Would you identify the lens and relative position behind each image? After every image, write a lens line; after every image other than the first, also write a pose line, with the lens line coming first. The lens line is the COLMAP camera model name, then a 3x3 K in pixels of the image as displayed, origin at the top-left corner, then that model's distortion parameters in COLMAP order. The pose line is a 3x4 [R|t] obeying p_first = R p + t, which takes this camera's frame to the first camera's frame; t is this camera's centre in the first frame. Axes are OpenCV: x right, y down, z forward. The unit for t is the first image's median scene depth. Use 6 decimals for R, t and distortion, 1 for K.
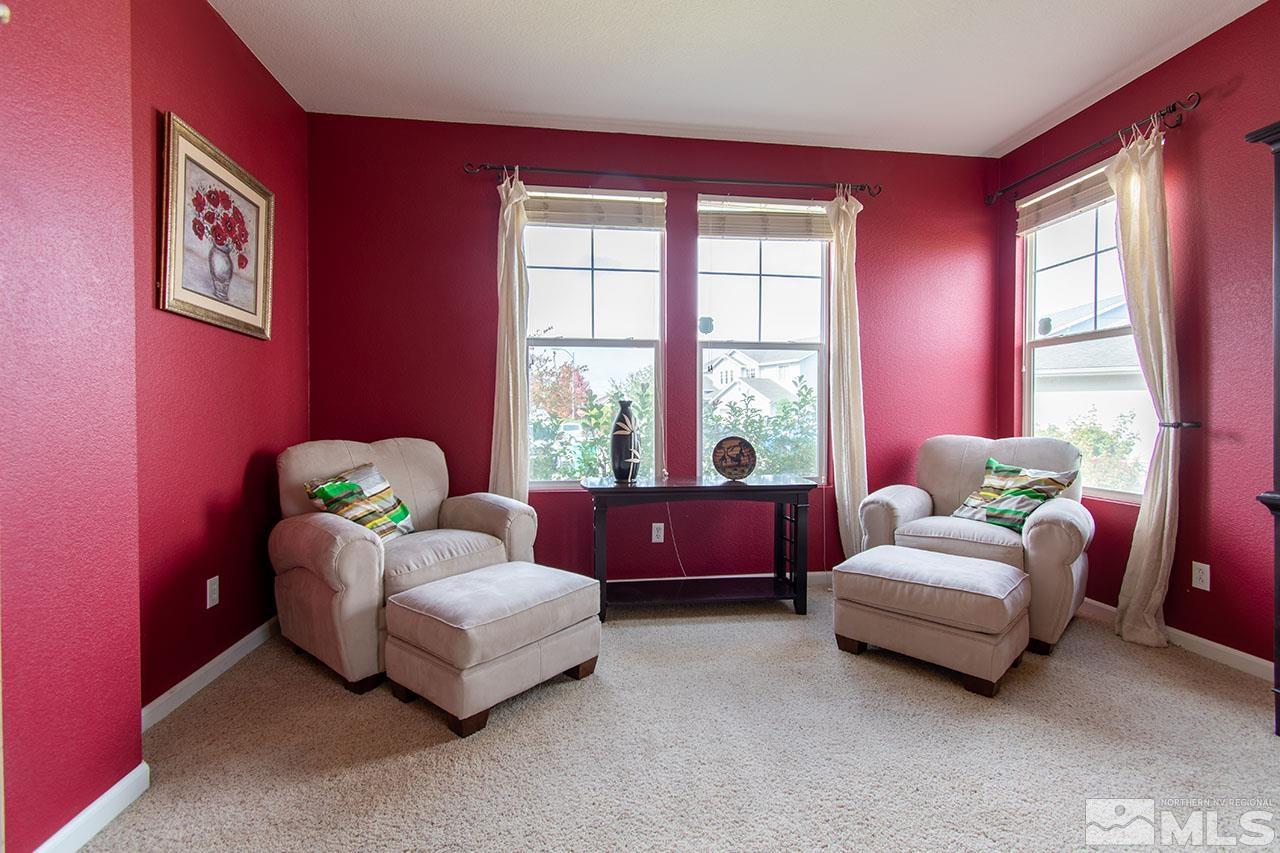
lens RADIAL K [[562.3, 0, 638.0], [0, 562.3, 422.8], [0, 0, 1]] dist [0.004594, -0.001566]
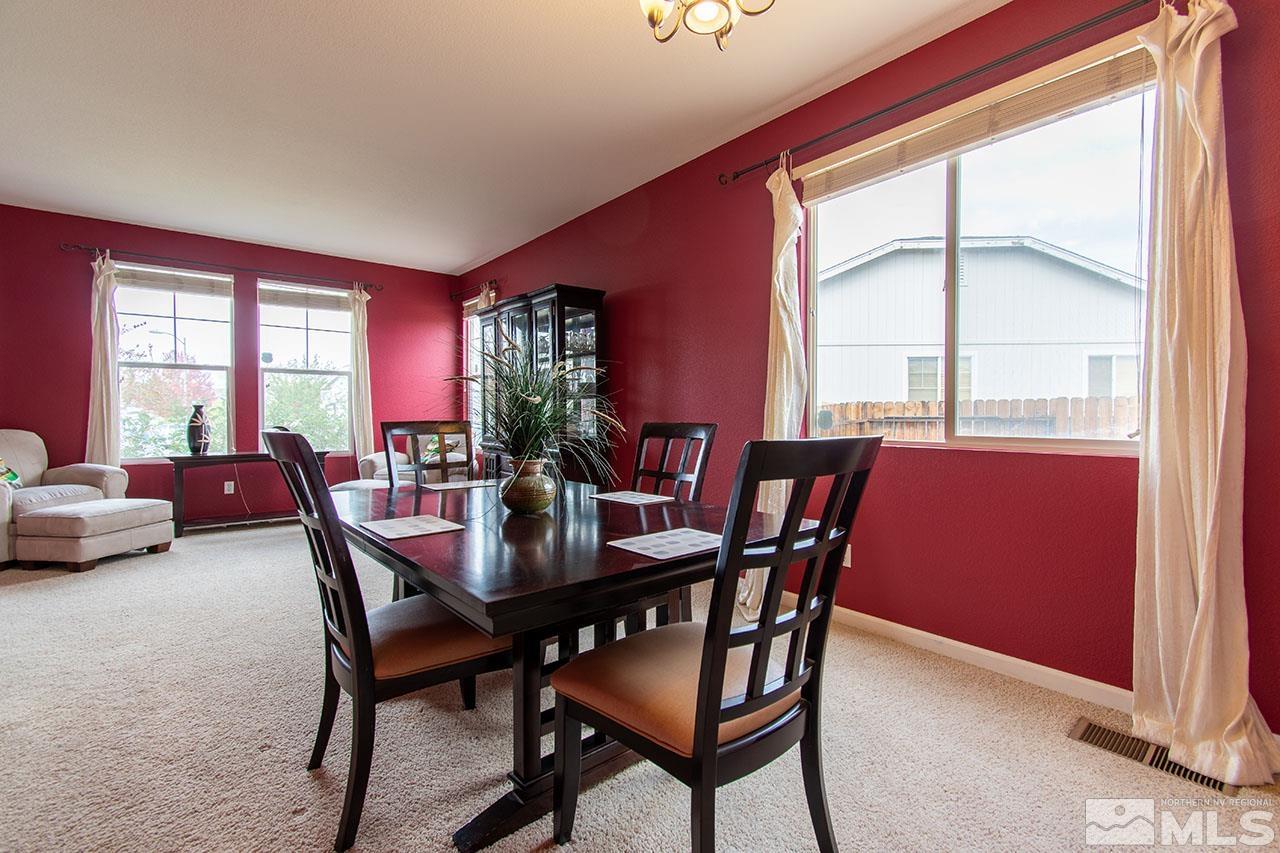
lens RADIAL K [[562.3, 0, 639.7], [0, 562.3, 421.5], [0, 0, 1]] dist [0.004594, -0.001566]
pose [[0.846268, -0.004572, 0.532738, 0.187035], [0.001332, 0.999978, 0.006466, -0.000207], [-0.532756, -0.004762, 0.846256, -1.060677]]
